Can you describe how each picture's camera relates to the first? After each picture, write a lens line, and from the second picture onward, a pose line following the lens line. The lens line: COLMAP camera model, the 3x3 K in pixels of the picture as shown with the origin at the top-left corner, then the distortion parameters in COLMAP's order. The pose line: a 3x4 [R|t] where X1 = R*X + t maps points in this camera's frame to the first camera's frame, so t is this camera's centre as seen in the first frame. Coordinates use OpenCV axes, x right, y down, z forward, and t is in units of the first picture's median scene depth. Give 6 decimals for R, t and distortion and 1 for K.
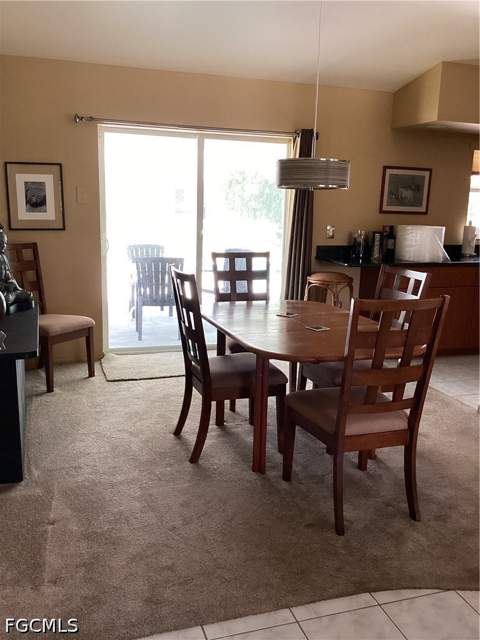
lens RADIAL K [[580.9, 0, 240.0], [0, 580.9, 320.0], [0, 0, 1]] dist [0.095613, -0.177312]
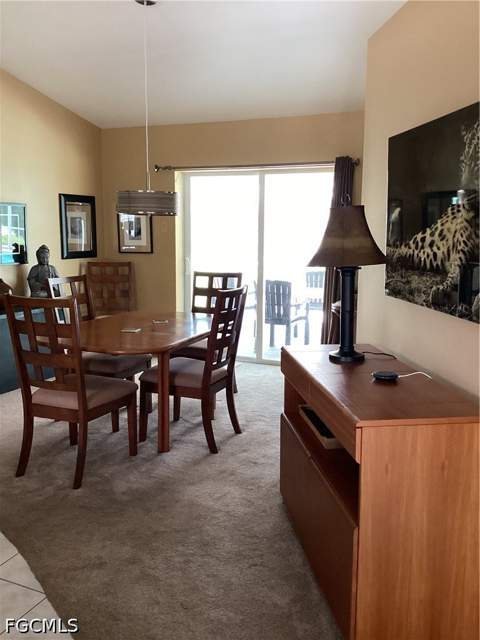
lens RADIAL K [[580.9, 0, 240.0], [0, 580.9, 320.0], [0, 0, 1]] dist [0.095613, -0.177312]
pose [[0.744430, 0.085470, -0.662207, 0.727149], [-0.124909, 0.992091, -0.012371, -0.014337], [0.655912, 0.091925, 0.749219, 0.169740]]
